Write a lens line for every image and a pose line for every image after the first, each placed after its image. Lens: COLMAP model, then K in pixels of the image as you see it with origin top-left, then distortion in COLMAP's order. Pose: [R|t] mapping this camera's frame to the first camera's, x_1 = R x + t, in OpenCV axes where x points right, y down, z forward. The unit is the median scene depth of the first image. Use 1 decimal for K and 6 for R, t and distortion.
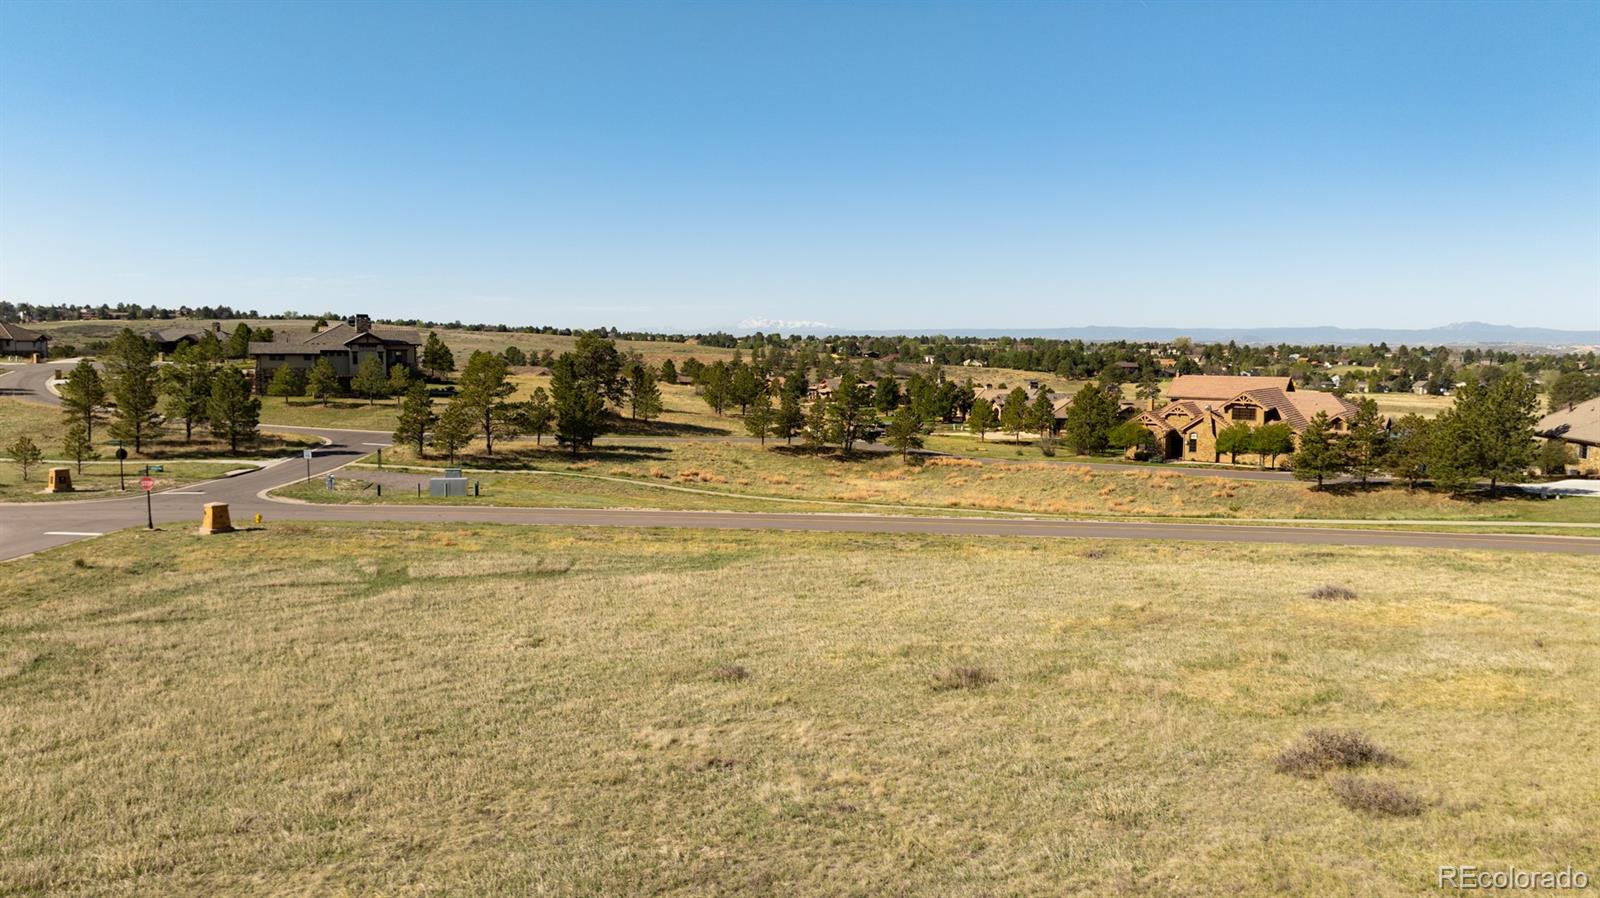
lens RADIAL K [[1140.0, 0, 774.8], [0, 1140.0, 447.1], [0, 0, 1]] dist [-0.099913, 0.100584]
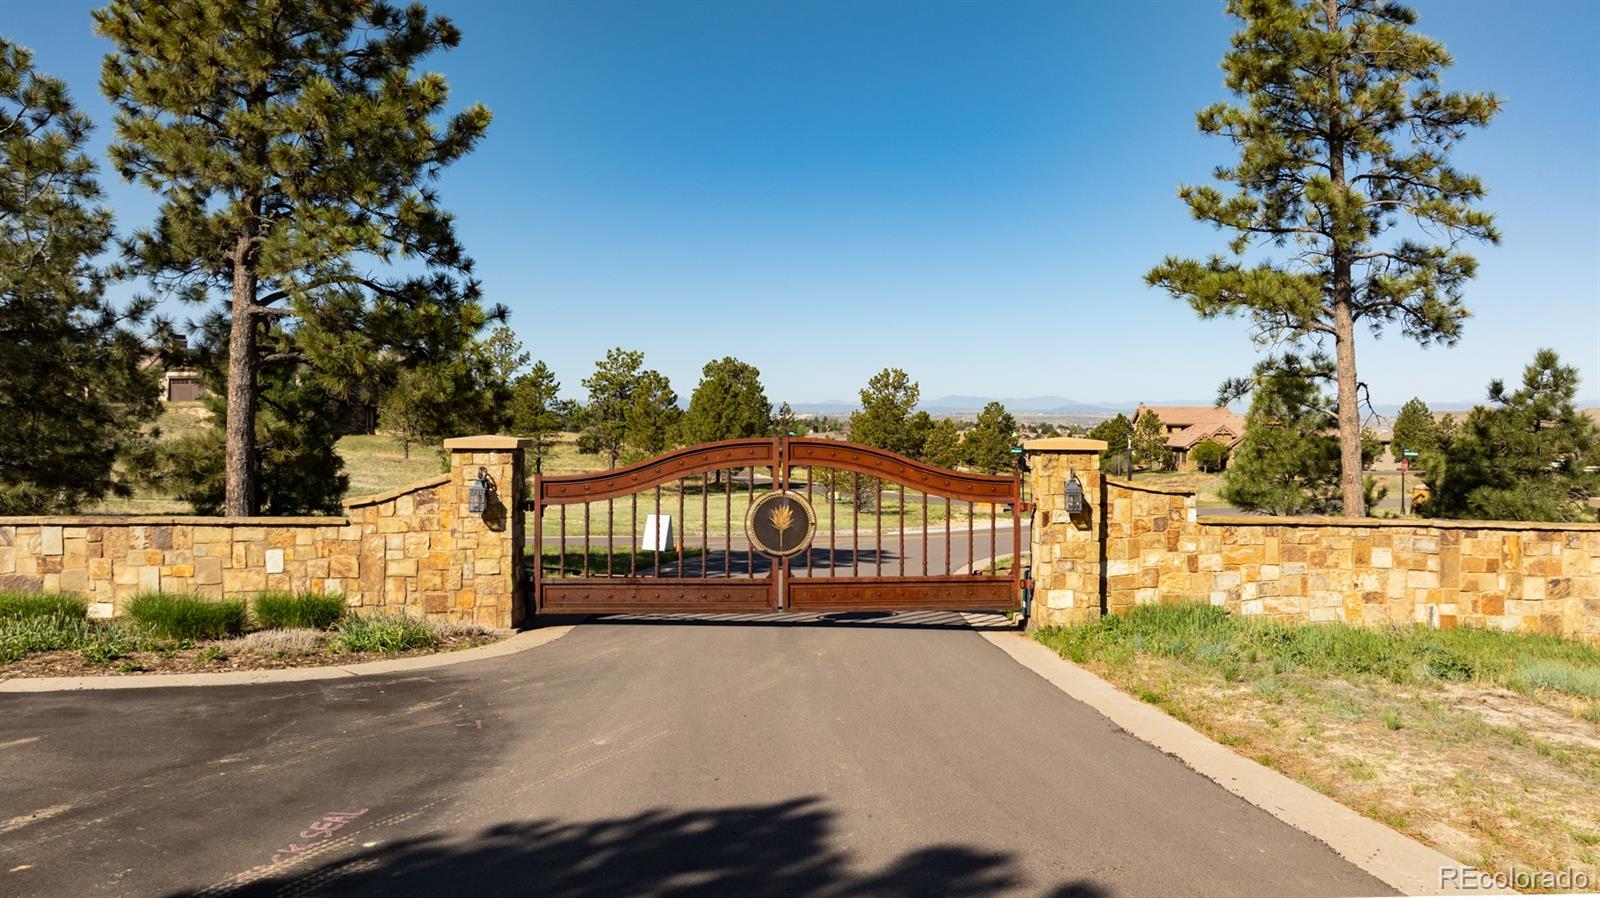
lens RADIAL K [[1197.8, 0, 811.7], [0, 1197.8, 446.0], [0, 0, 1]] dist [-0.024354, 0.001263]
pose [[0.776970, -0.019893, 0.629223, -0.890314], [0.062888, 0.996954, -0.046136, 0.017011], [-0.626388, 0.075417, 0.775854, 0.312345]]
